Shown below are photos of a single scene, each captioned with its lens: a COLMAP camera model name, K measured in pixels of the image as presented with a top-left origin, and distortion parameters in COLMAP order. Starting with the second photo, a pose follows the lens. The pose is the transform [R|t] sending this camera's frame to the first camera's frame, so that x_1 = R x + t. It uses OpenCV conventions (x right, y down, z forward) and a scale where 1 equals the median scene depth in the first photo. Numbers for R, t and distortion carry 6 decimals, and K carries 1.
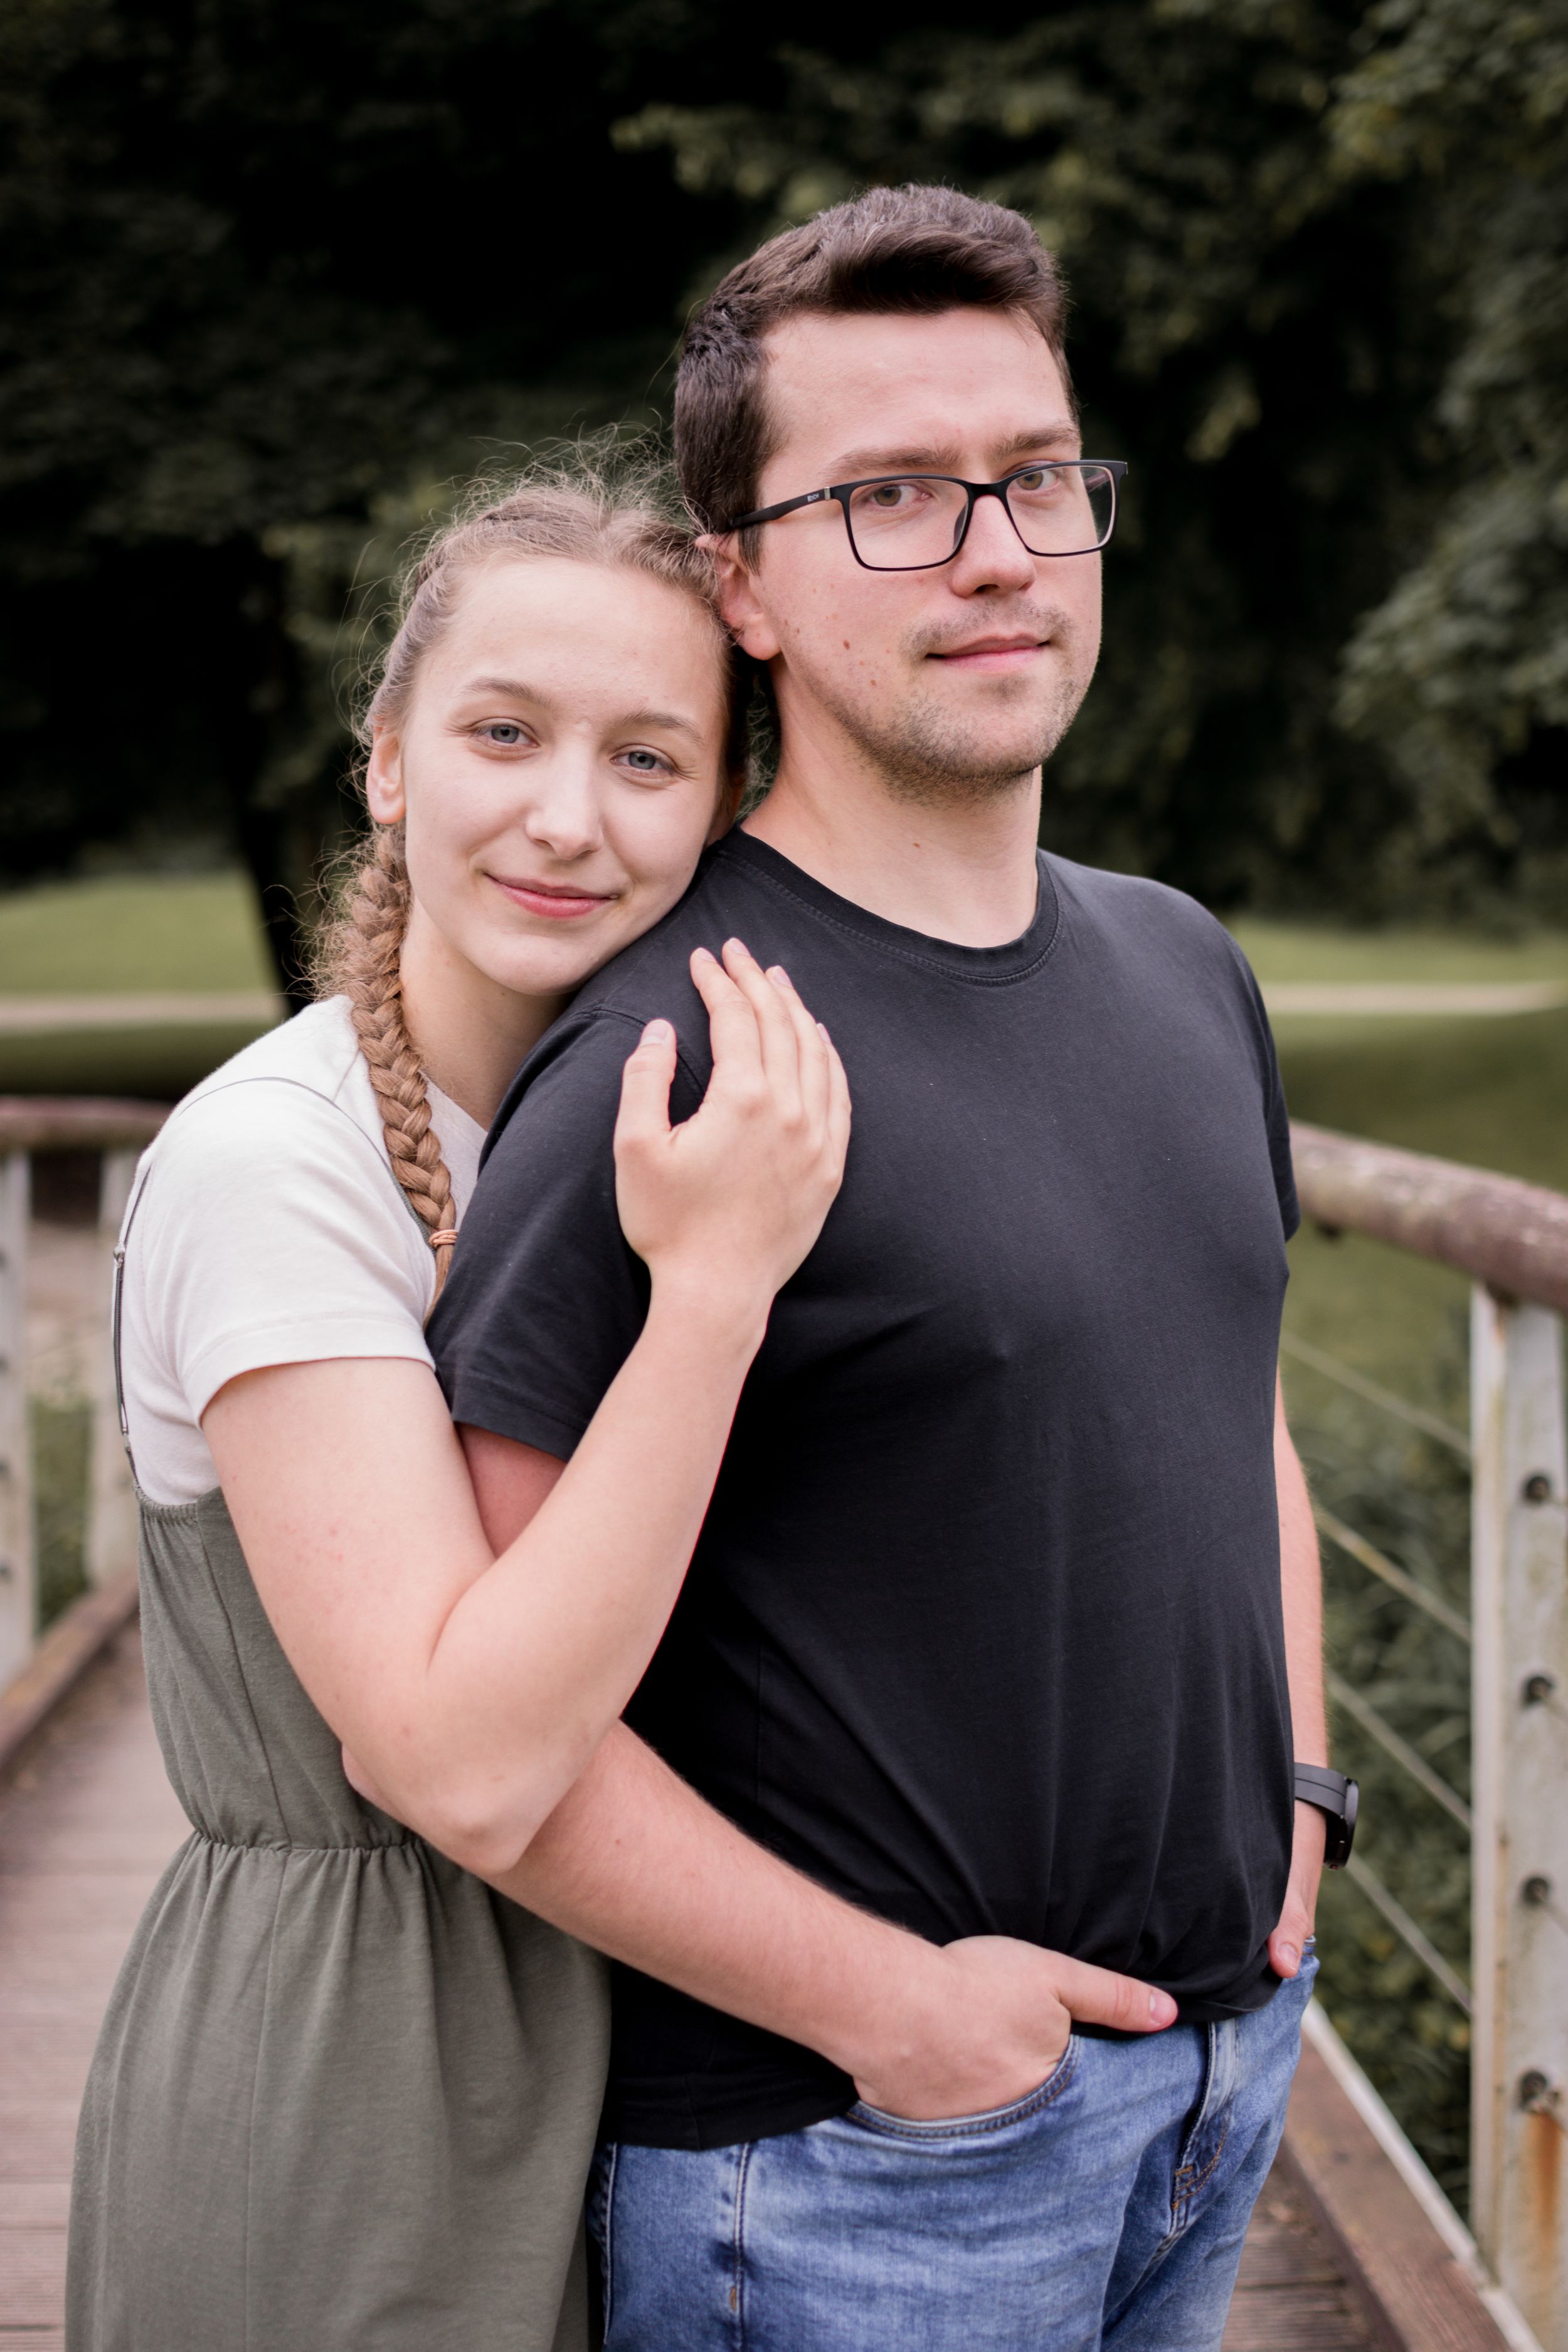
lens RADIAL K [[3372.0, 0, 804.3], [0, 3372.0, 1159.2], [0, 0, 1]] dist [-0.107841, 0.000000]
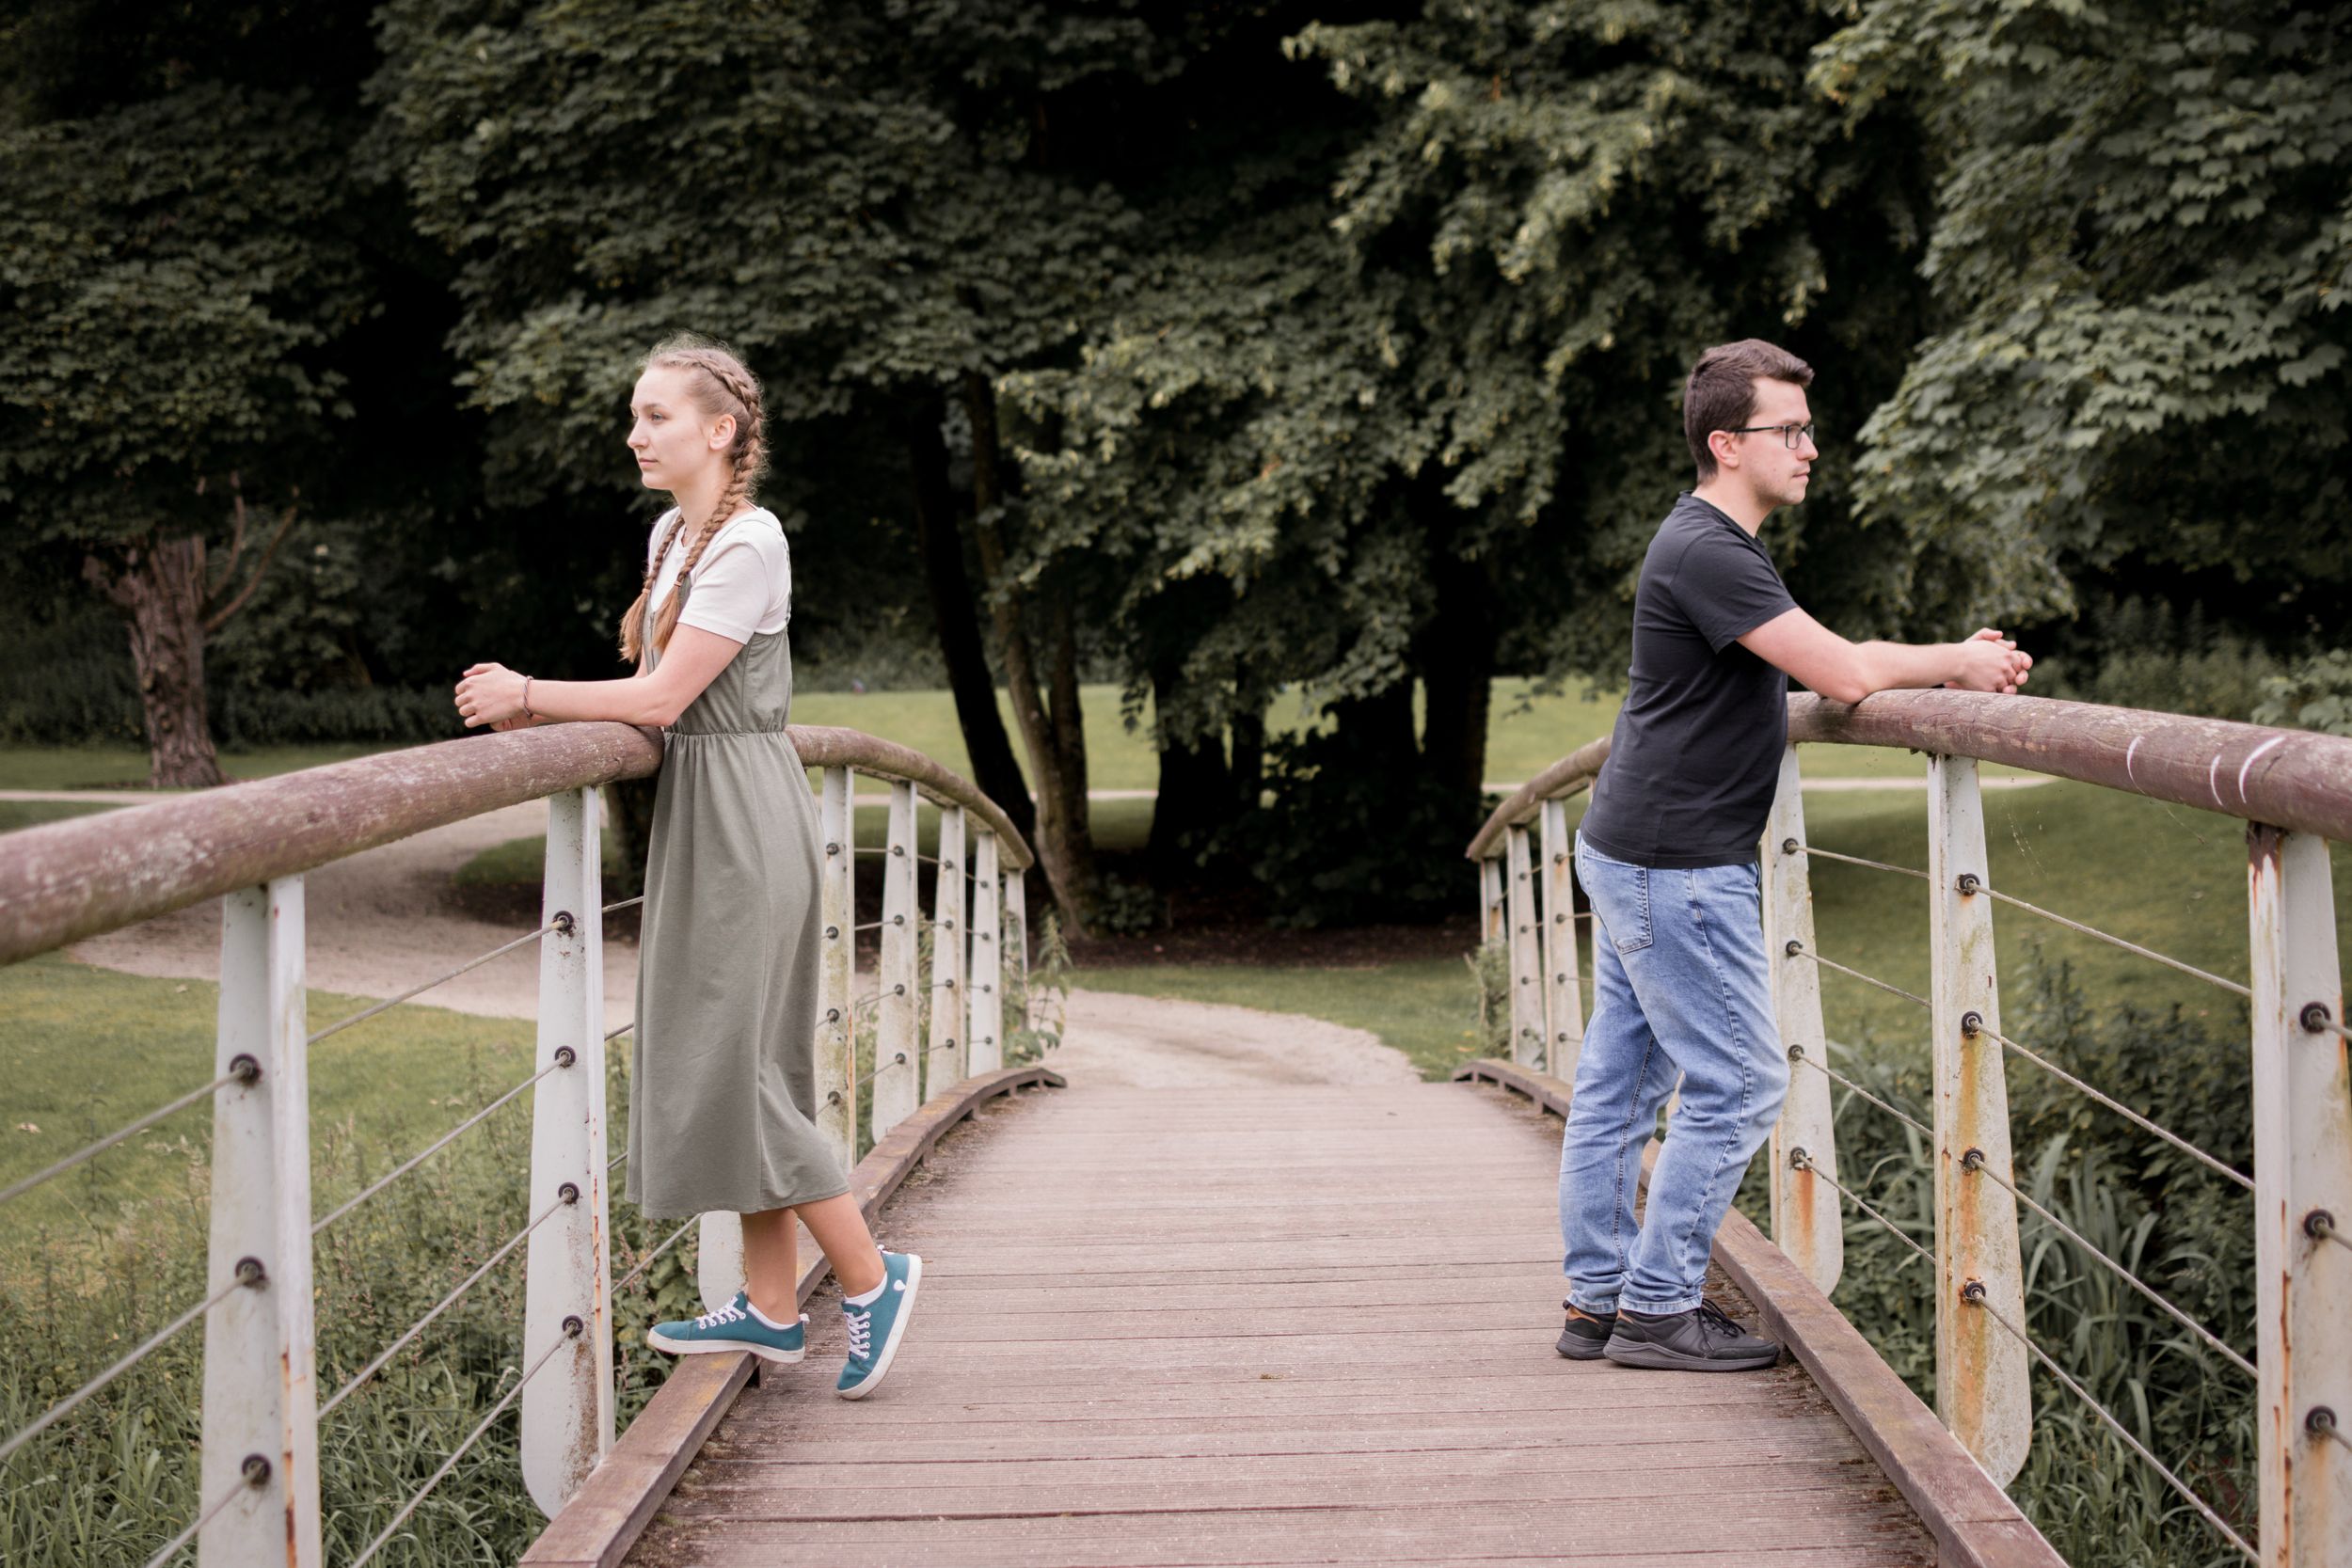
lens RADIAL K [[3466.9, 0, 1187.0], [0, 3466.9, 775.4], [0, 0, 1]] dist [-0.111310, 0.000000]
pose [[0.997114, -0.004800, -0.075772, 0.003570], [-0.000287, 0.997754, -0.066983, 0.039302], [0.075923, 0.066811, 0.994873, -0.220101]]
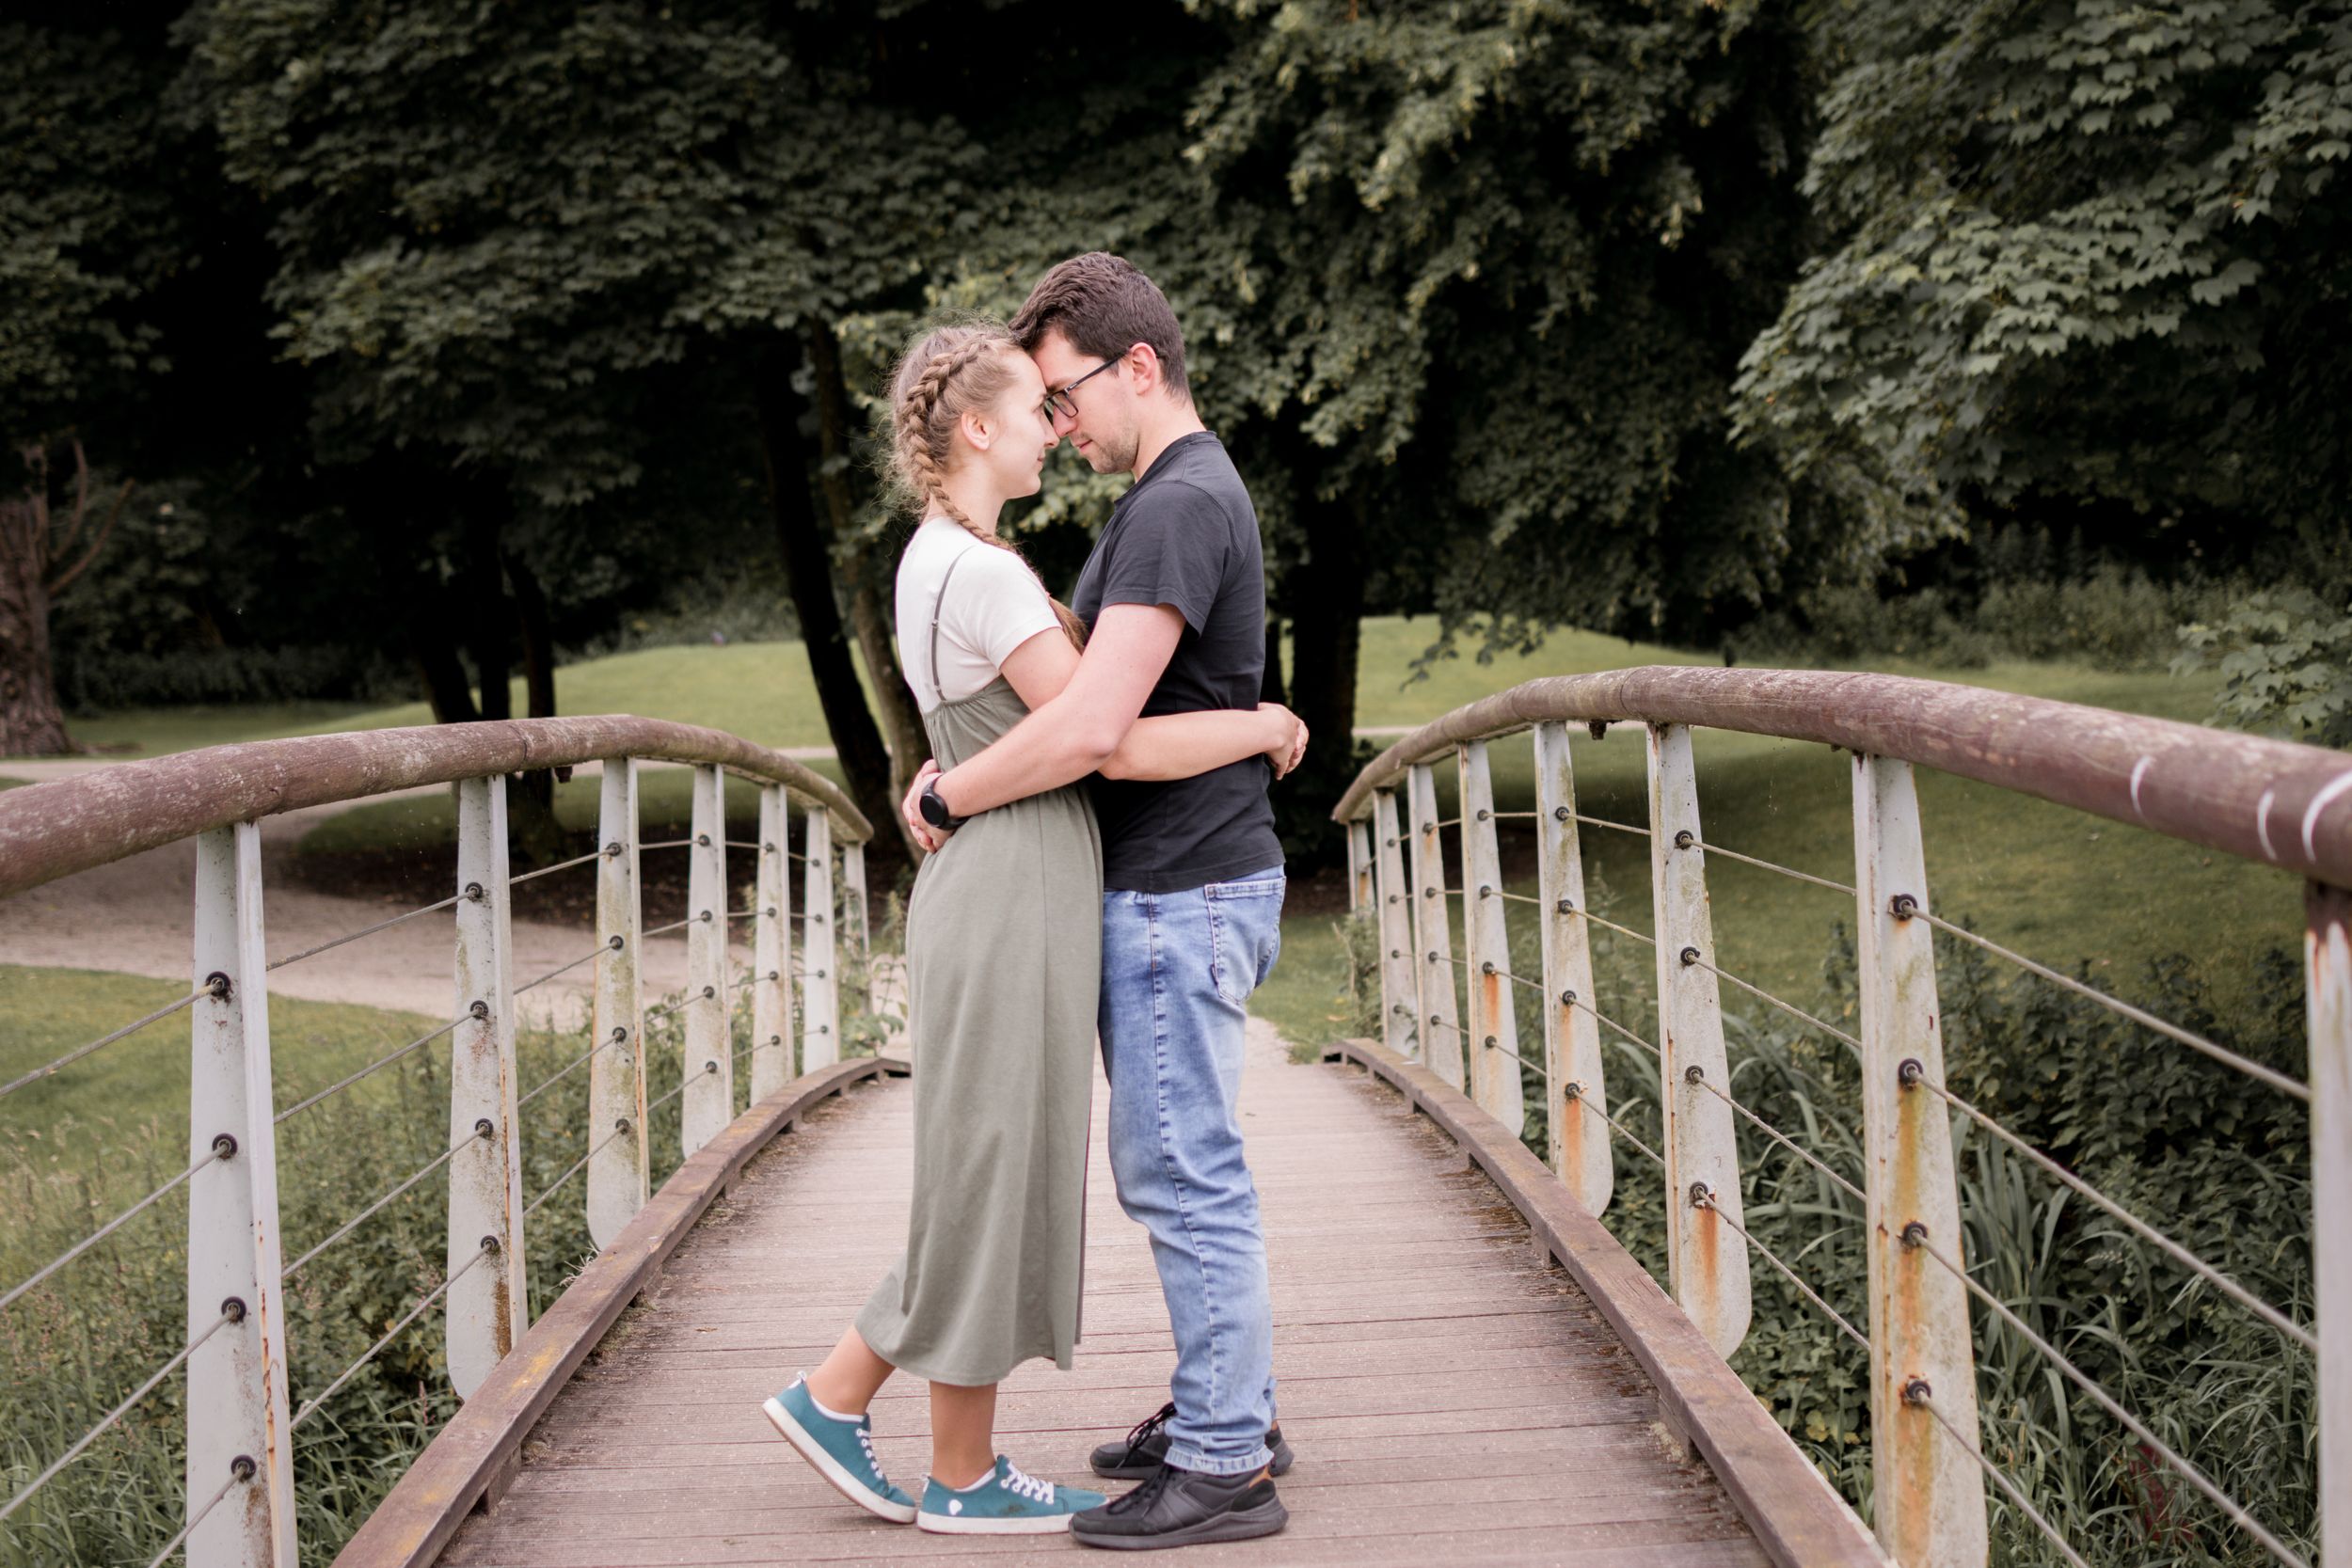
lens RADIAL K [[3466.9, 0, 1162.5], [0, 3466.9, 777.4], [0, 0, 1]] dist [-0.111310, 0.000000]
pose [[0.998570, -0.023446, -0.048046, 0.007029], [0.021102, 0.998589, -0.048734, 0.030662], [0.049120, 0.047650, 0.997656, -0.170487]]
